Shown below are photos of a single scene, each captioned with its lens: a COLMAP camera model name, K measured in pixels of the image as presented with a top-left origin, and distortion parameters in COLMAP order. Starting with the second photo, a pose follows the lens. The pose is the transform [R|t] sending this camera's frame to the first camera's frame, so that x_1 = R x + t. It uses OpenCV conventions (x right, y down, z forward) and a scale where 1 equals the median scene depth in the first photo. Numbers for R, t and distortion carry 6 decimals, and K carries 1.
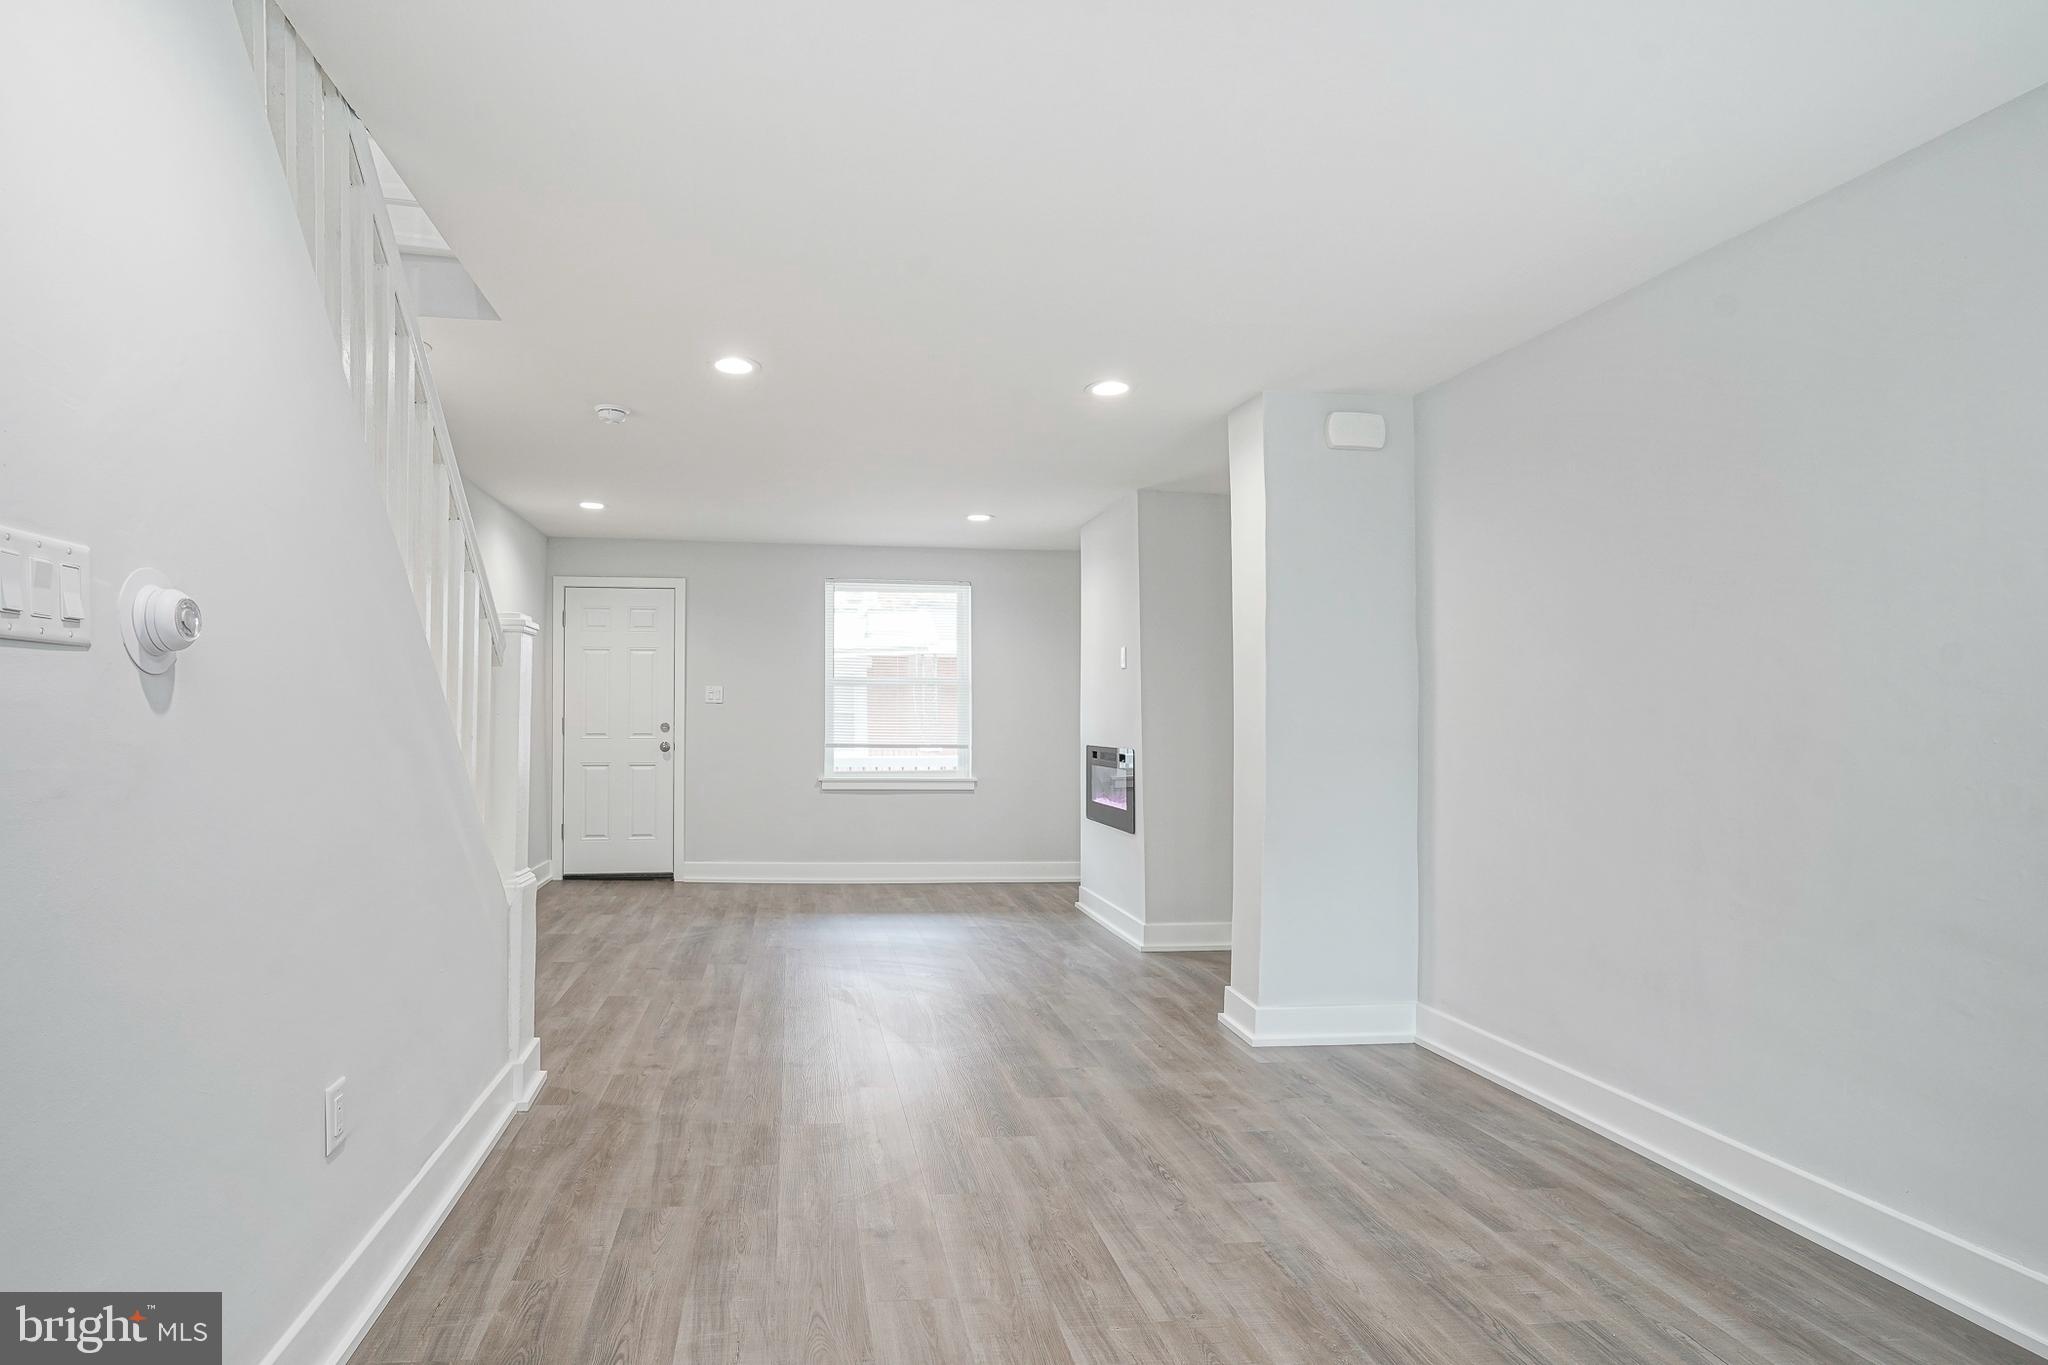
lens RADIAL K [[1001.2, 0, 958.9], [0, 1001.2, 696.8], [0, 0, 1]] dist [-0.007737, 0.003283]
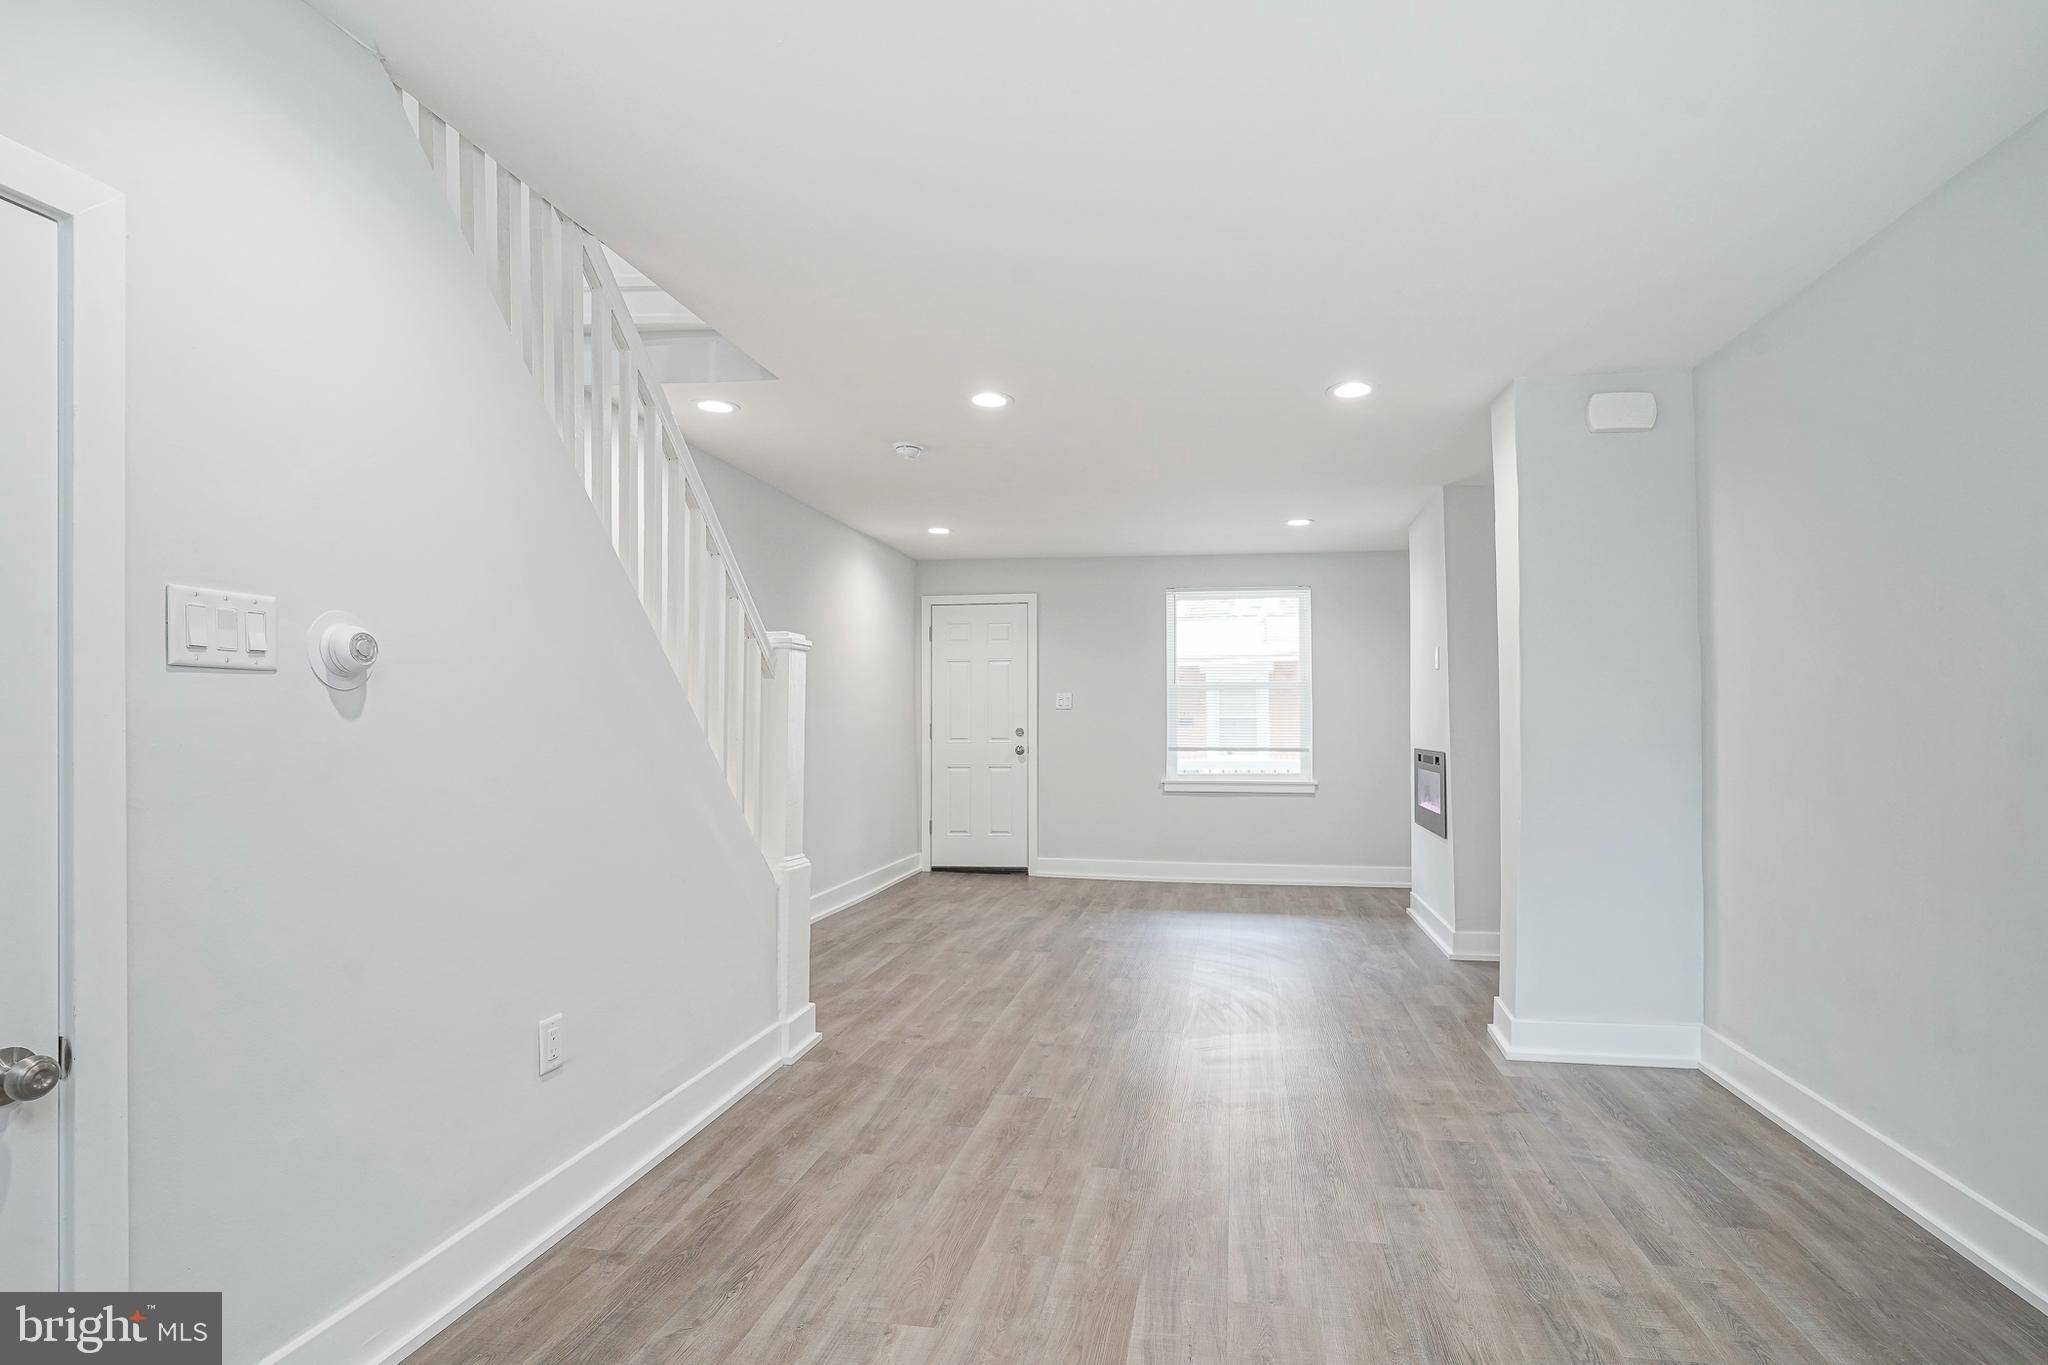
lens RADIAL K [[1001.2, 0, 1153.3], [0, 1001.2, 694.8], [0, 0, 1]] dist [-0.007737, 0.003283]
pose [[0.971657, -0.012902, -0.236042, 0.227134], [0.011416, 0.999906, -0.007658, 0.002451], [0.236119, 0.004746, 0.971713, -0.017541]]
